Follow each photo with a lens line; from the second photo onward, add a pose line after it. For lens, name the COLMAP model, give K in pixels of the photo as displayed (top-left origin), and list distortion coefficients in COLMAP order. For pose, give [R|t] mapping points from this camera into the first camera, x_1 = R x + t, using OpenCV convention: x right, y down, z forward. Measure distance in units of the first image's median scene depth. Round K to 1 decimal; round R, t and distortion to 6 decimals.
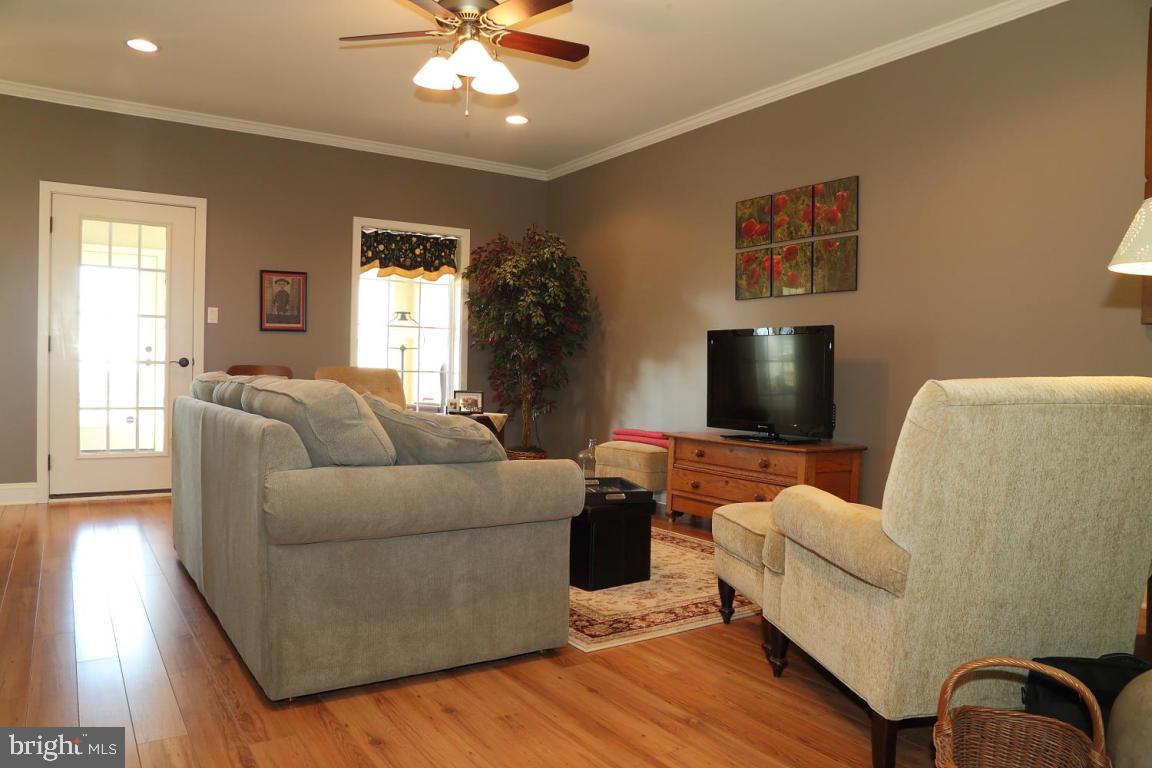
lens RADIAL K [[791.8, 0, 577.2], [0, 791.8, 380.5], [0, 0, 1]] dist [-0.092147, 0.038473]
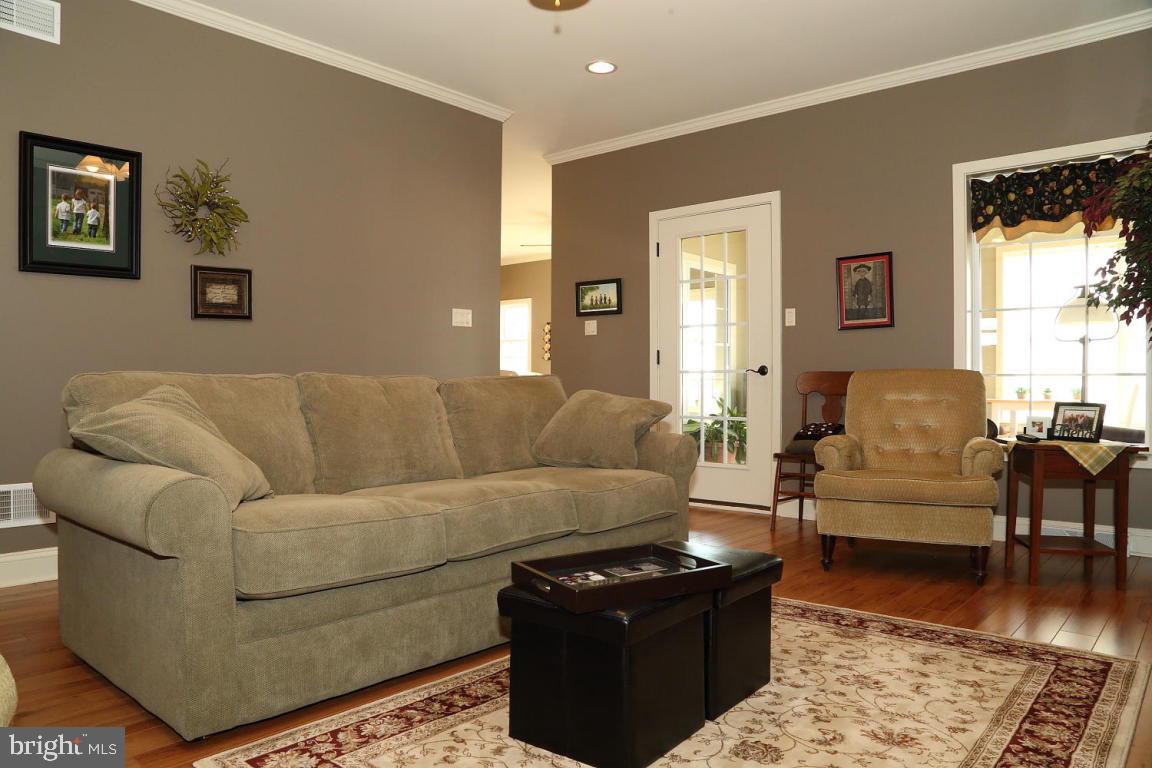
lens RADIAL K [[791.8, 0, 577.5], [0, 791.8, 385.7], [0, 0, 1]] dist [-0.092147, 0.038473]
pose [[0.283699, -0.018876, -0.958728, 0.314723], [-0.009205, 0.999707, -0.022407, 0.016642], [0.958869, 0.015182, 0.283442, 0.488132]]
